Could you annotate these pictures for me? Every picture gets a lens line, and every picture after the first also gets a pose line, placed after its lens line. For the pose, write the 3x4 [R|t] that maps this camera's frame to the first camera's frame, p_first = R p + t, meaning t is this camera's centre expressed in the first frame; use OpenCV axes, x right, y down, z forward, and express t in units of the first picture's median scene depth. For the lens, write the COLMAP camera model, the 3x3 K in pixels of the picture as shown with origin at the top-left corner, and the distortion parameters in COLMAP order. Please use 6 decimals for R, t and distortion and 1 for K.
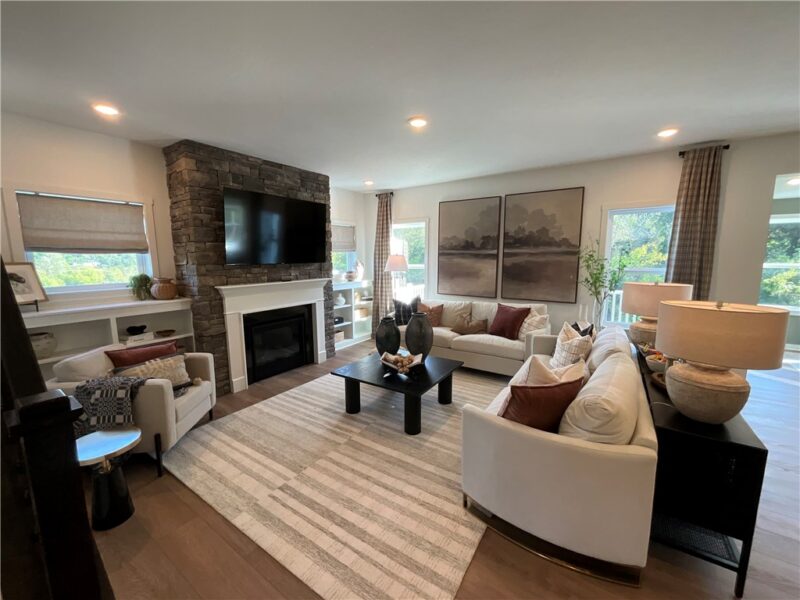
lens RADIAL K [[323.1, 0, 400.7], [0, 323.1, 300.1], [0, 0, 1]] dist [-0.002175, 0.001012]
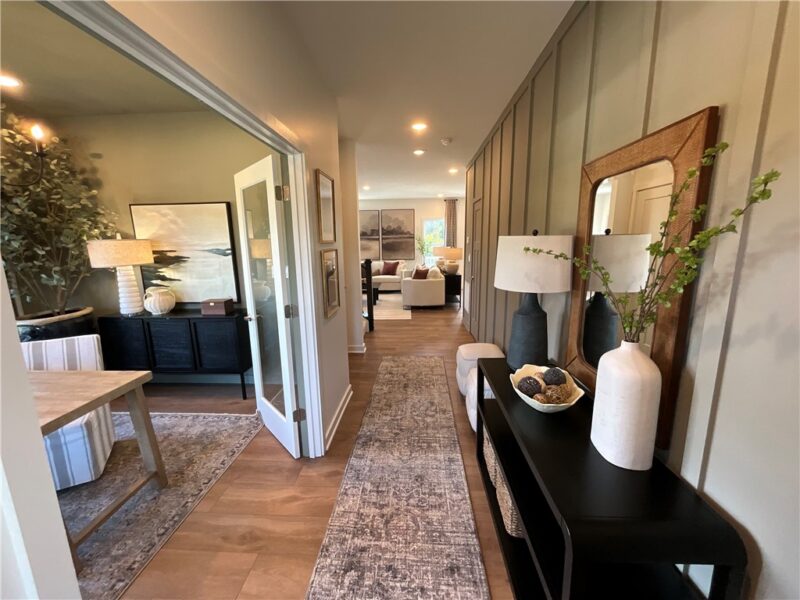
lens RADIAL K [[323.1, 0, 400.0], [0, 323.1, 301.4], [0, 0, 1]] dist [-0.002175, 0.001012]
pose [[0.852693, -0.105309, 0.511688, -0.761121], [0.084409, 0.994375, 0.063988, 0.152937], [-0.515548, -0.011370, 0.856785, -0.932837]]
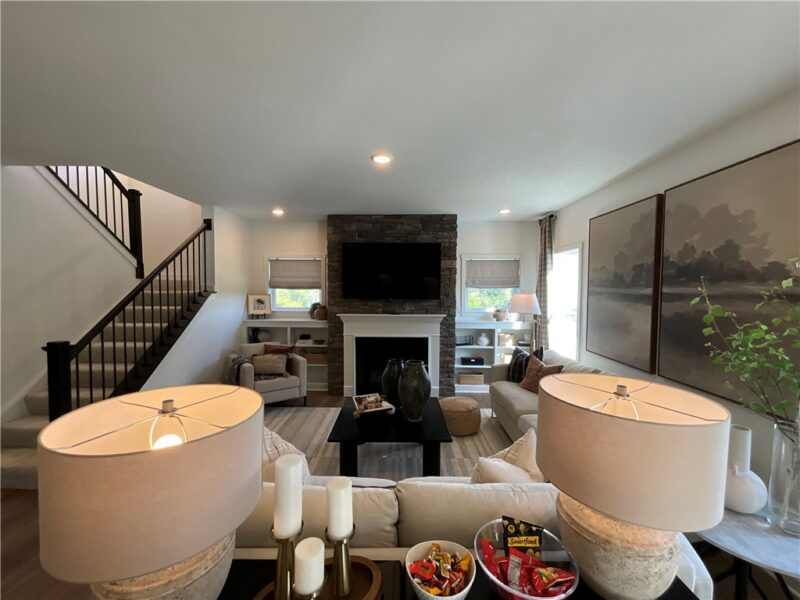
lens RADIAL K [[323.1, 0, 398.4], [0, 323.1, 301.7], [0, 0, 1]] dist [-0.002175, 0.001012]
pose [[0.549873, 0.042063, -0.834189, 0.584964], [-0.121756, 0.992100, -0.030232, -0.067567], [0.826327, 0.118191, 0.550650, 0.363639]]
